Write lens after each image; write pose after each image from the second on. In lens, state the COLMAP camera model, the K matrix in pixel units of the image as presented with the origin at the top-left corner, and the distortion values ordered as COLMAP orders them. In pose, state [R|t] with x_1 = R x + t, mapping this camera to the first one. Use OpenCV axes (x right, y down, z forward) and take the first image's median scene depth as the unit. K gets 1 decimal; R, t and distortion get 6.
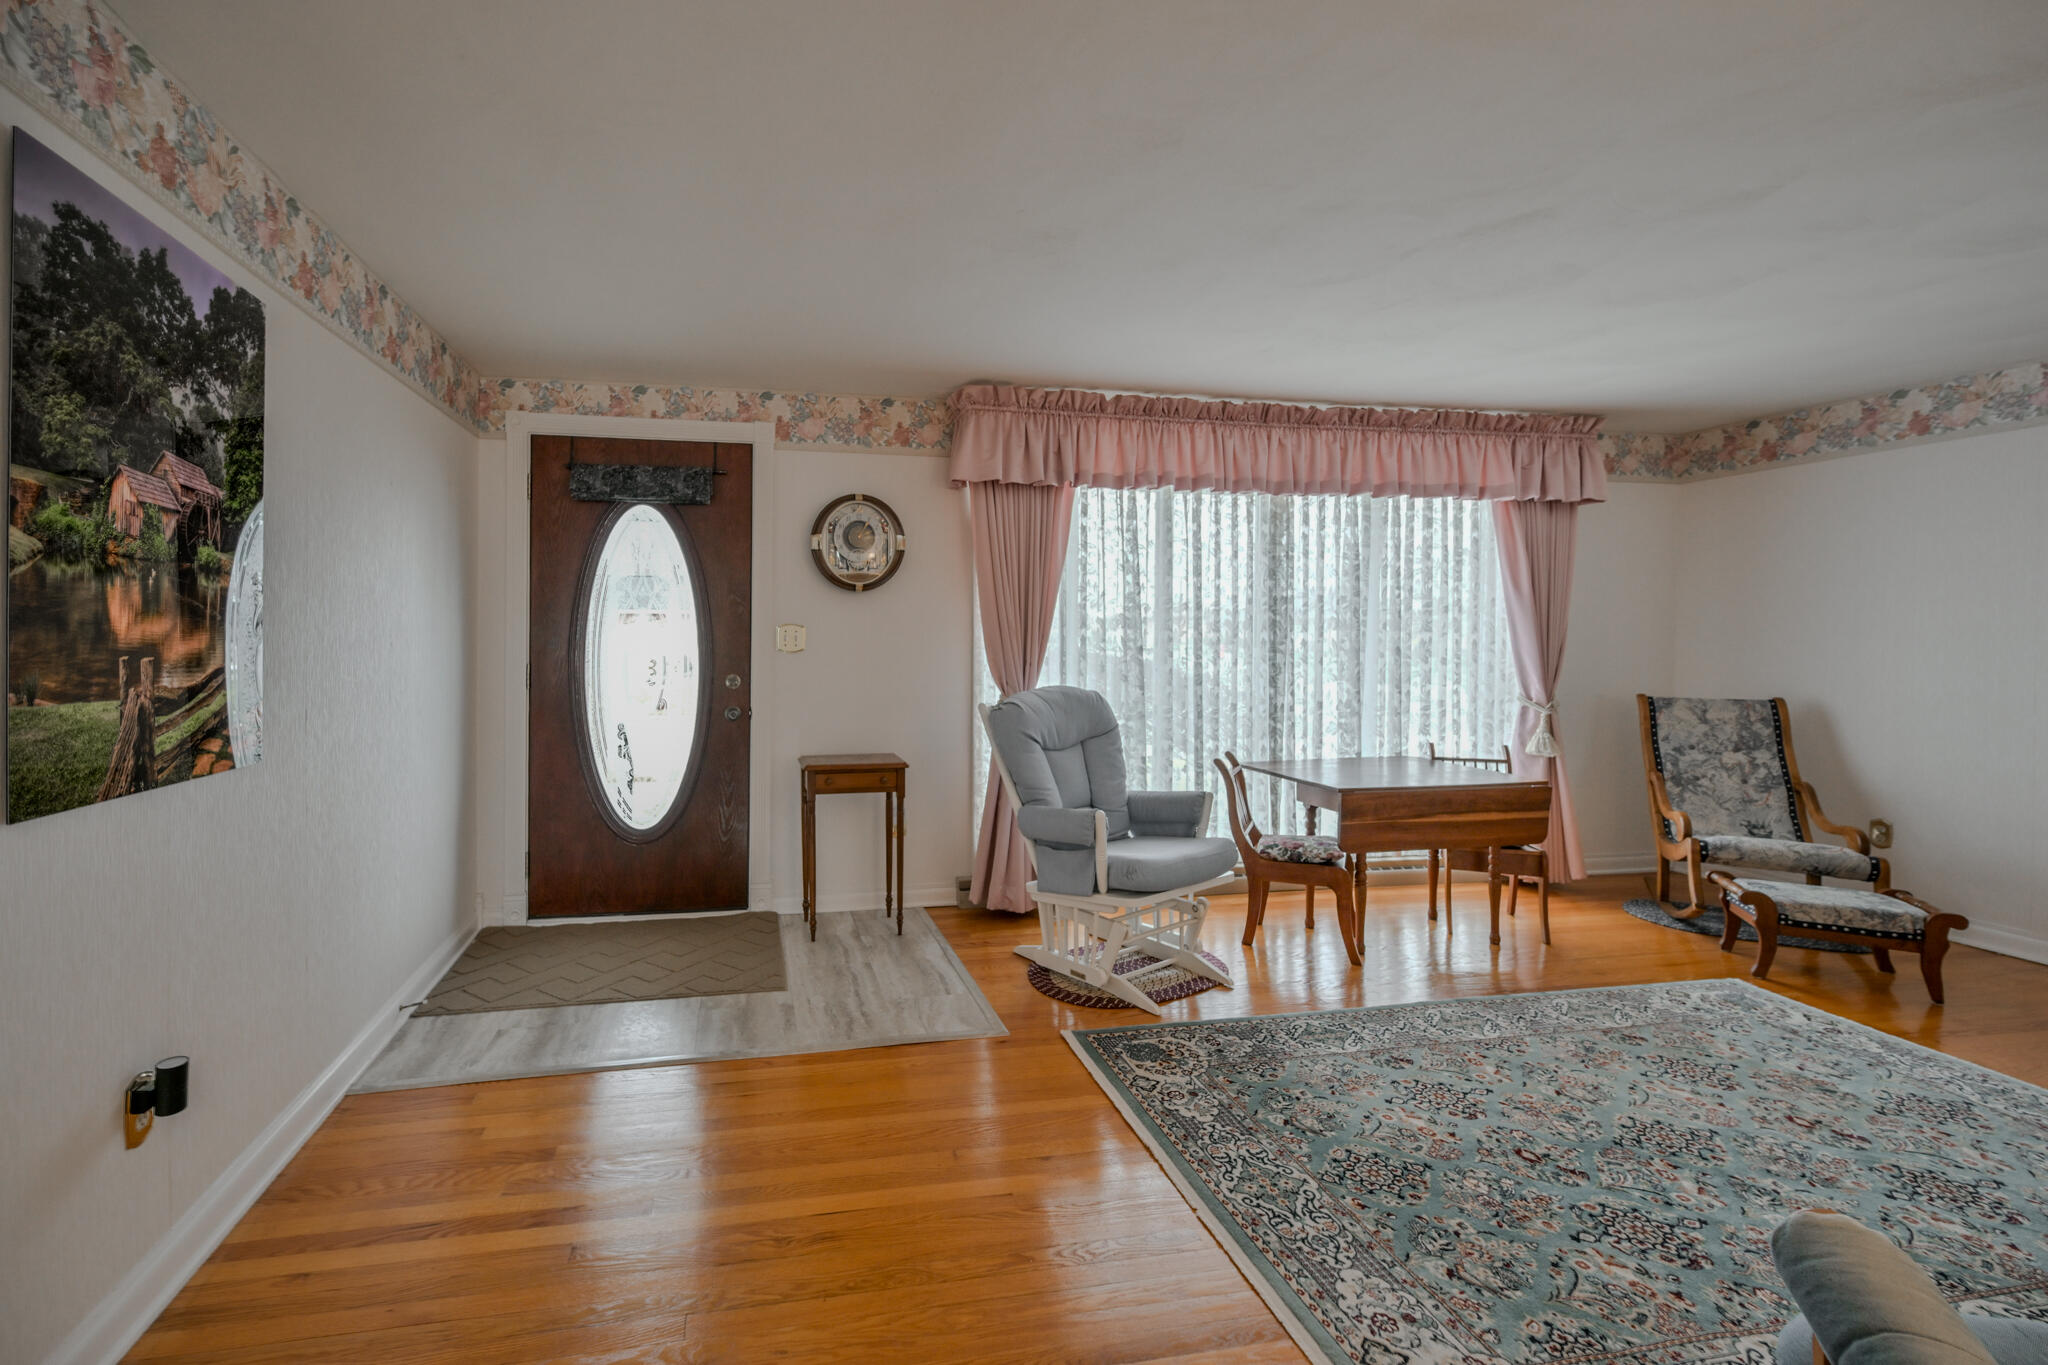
lens RADIAL K [[835.7, 0, 913.2], [0, 835.7, 651.7], [0, 0, 1]] dist [0.000063, -0.000113]
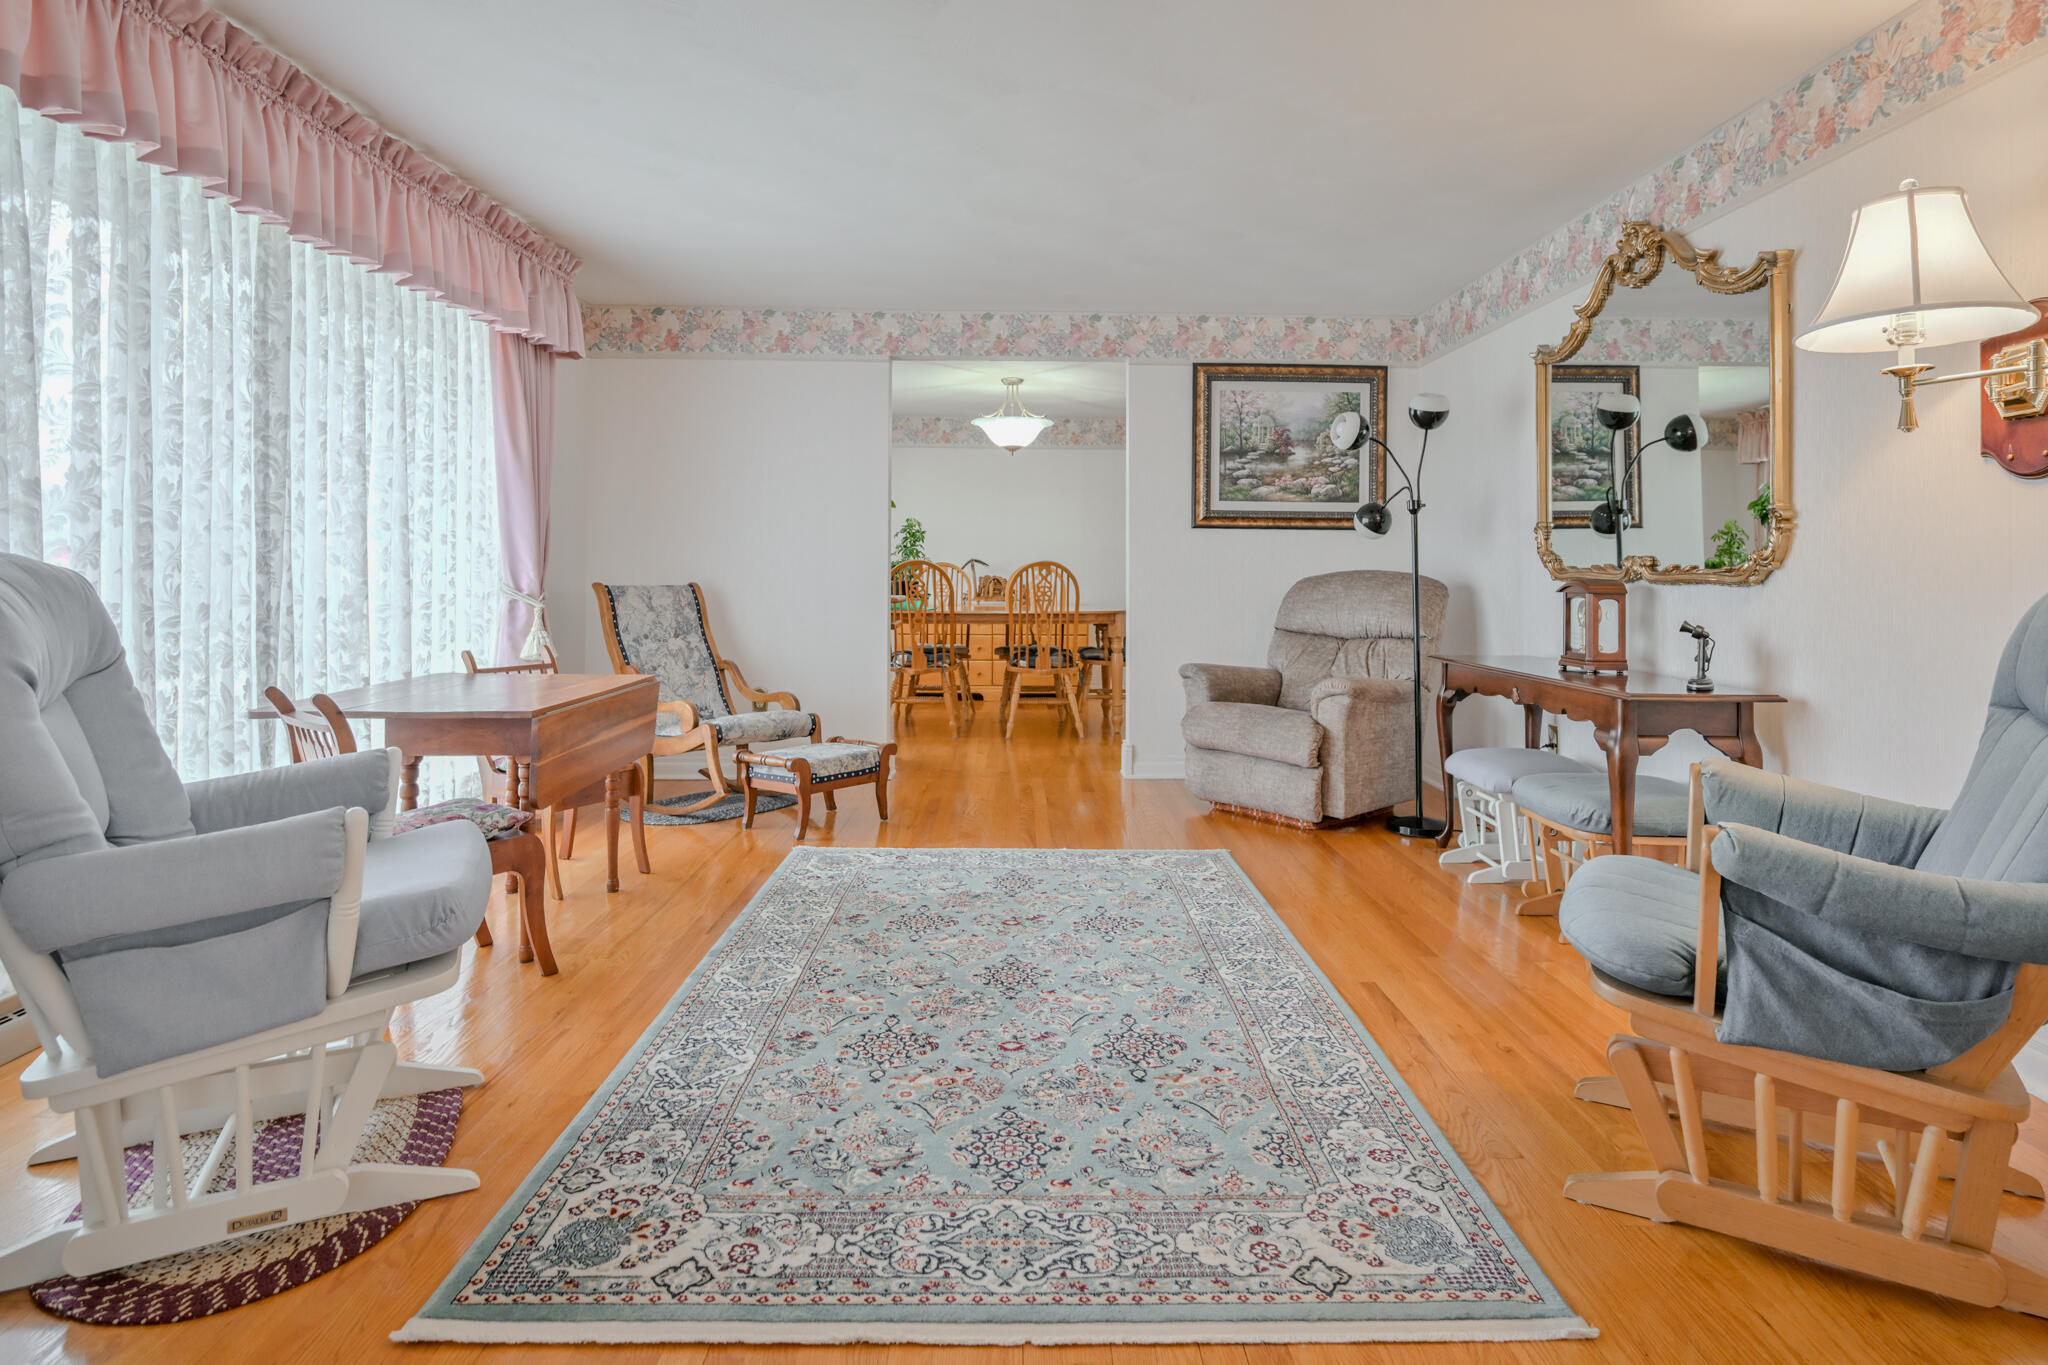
lens RADIAL K [[1076.3, 0, 1024.6], [0, 1076.3, 557.4], [0, 0, 1]] dist [-0.005805, 0.001310]
pose [[0.176777, 0.011707, 0.984181, -0.263023], [0.010673, 0.999848, -0.013810, 0.065645], [-0.984193, 0.012945, 0.176625, 0.517606]]
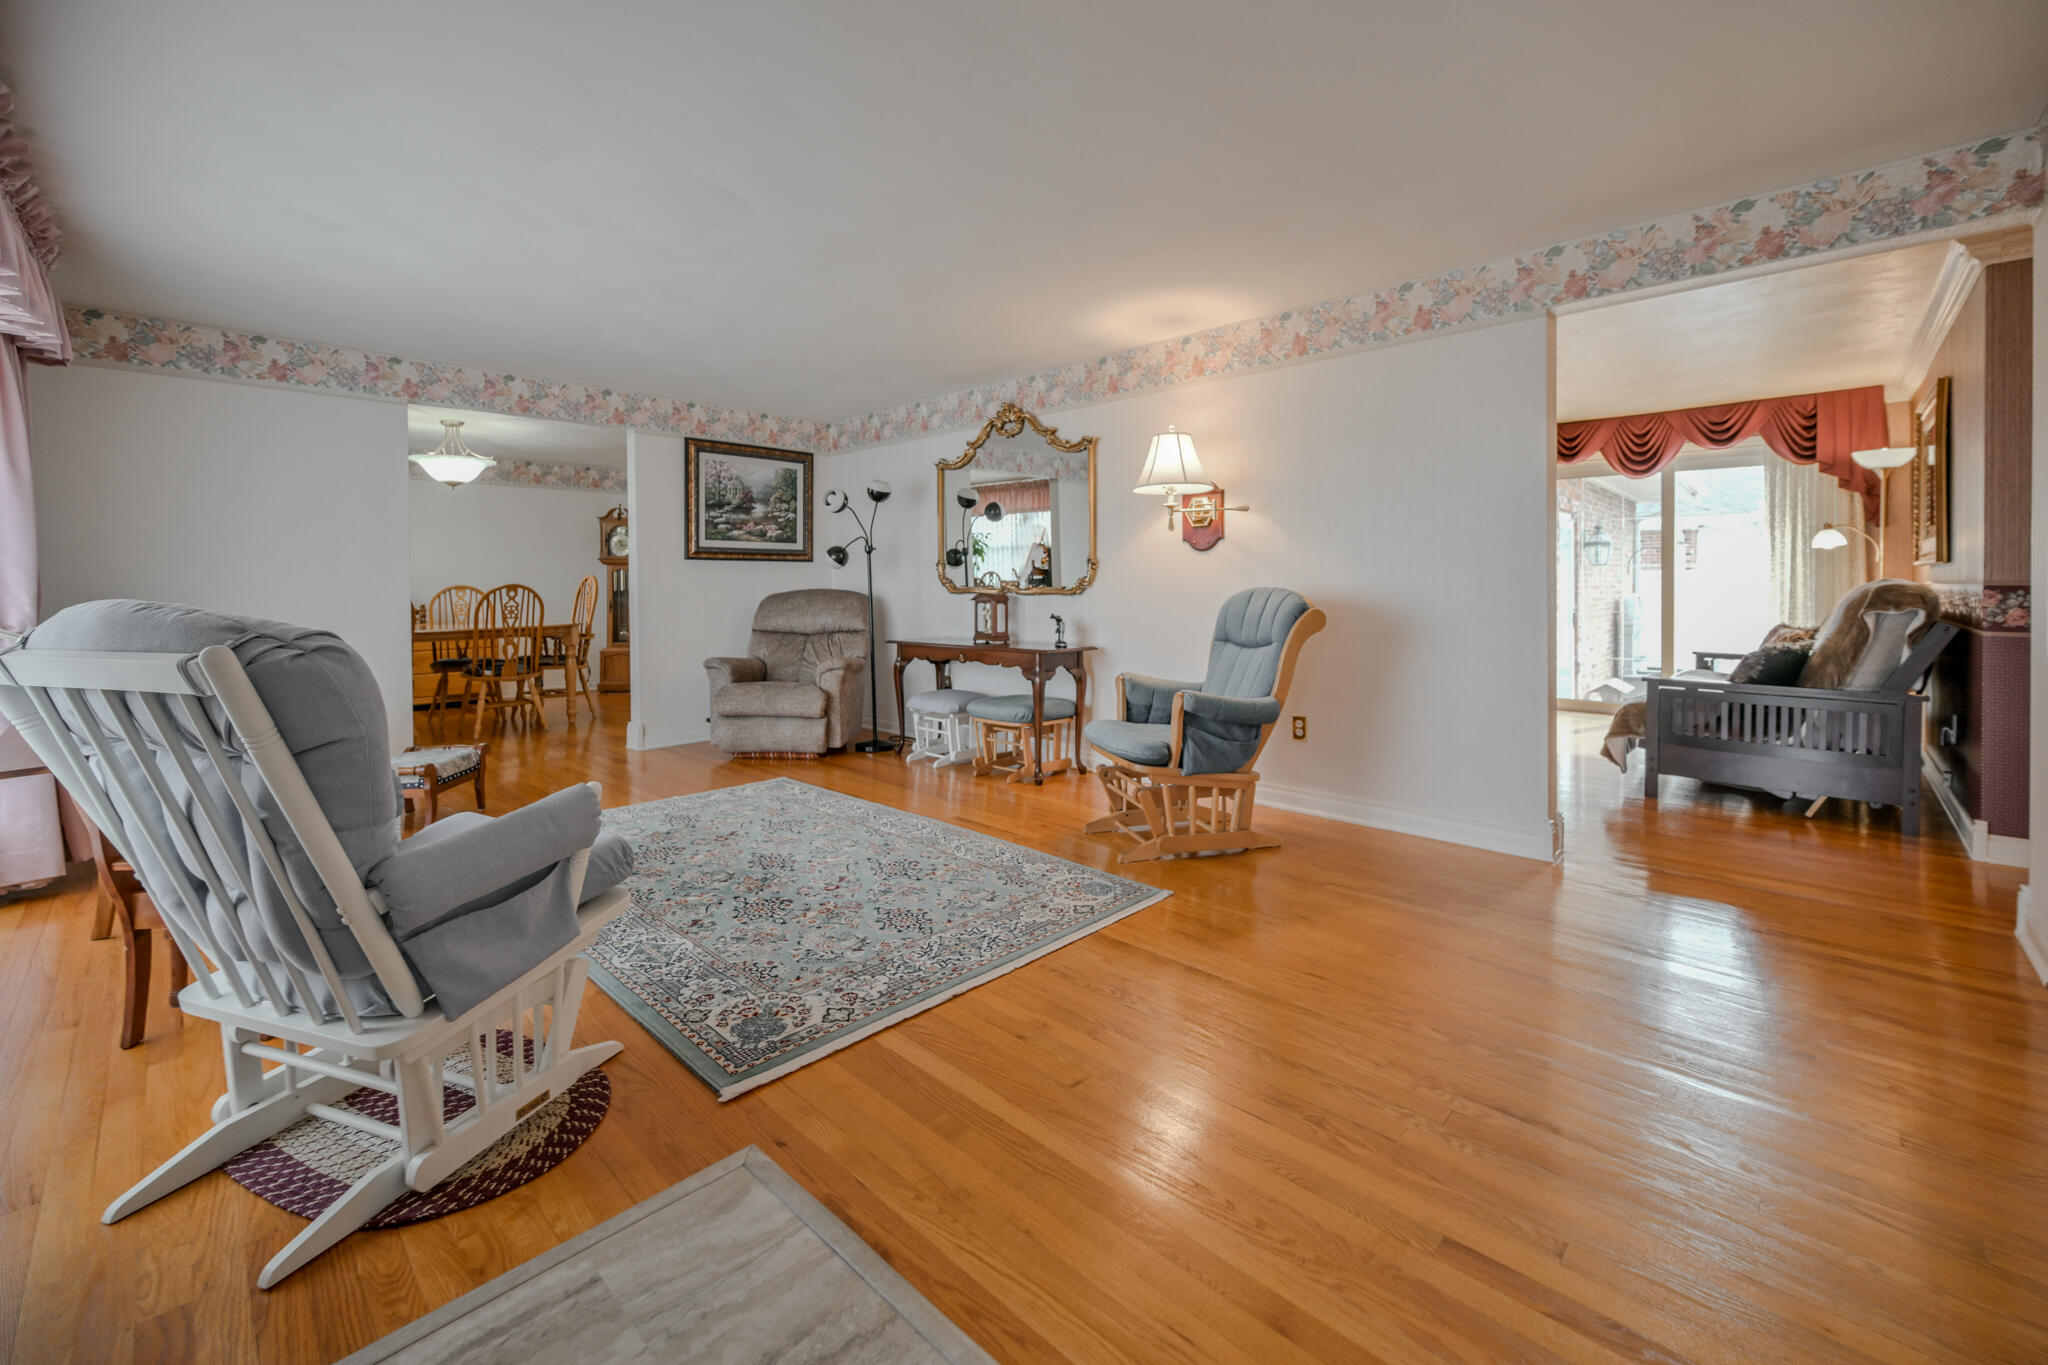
lens RADIAL K [[835.7, 0, 1005.7], [0, 835.7, 588.9], [0, 0, 1]] dist [0.000063, -0.000113]
pose [[-0.552870, -0.002471, 0.833264, -0.426296], [0.020597, 0.999650, 0.016631, 0.044087], [-0.833013, 0.026358, -0.552625, 1.023626]]
